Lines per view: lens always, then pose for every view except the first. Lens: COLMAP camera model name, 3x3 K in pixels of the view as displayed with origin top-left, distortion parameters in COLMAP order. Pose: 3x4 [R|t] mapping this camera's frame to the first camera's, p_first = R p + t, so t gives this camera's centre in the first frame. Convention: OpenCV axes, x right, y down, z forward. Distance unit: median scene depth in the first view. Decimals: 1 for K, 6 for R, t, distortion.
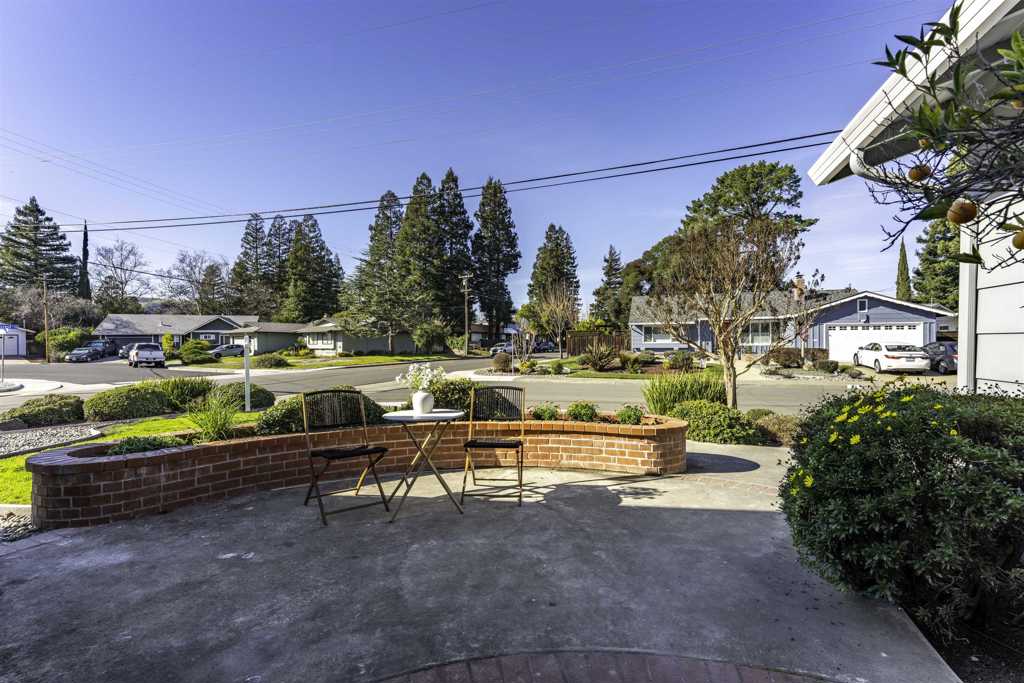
lens RADIAL K [[466.5, 0, 509.2], [0, 466.5, 341.8], [0, 0, 1]] dist [0.000806, -0.000031]
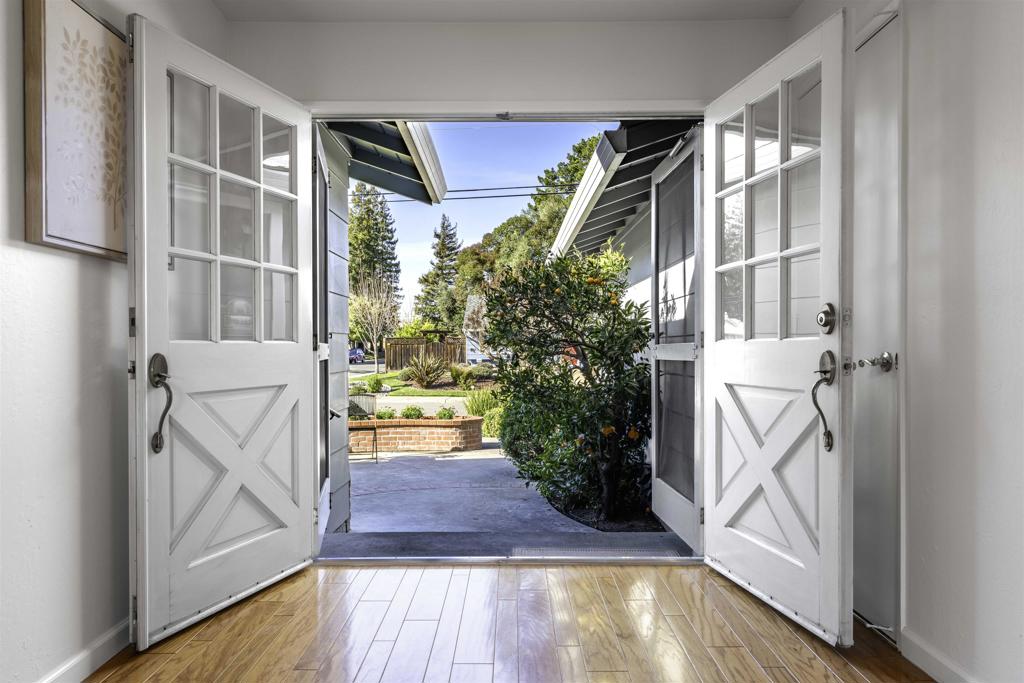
lens RADIAL K [[664.2, 0, 507.5], [0, 664.2, 347.2], [0, 0, 1]] dist [0.003074, 0.000109]
pose [[0.952140, 0.003402, 0.305645, -0.022136], [-0.002844, 0.999993, -0.002269, -0.005334], [-0.305650, 0.001291, 0.952143, -0.120522]]
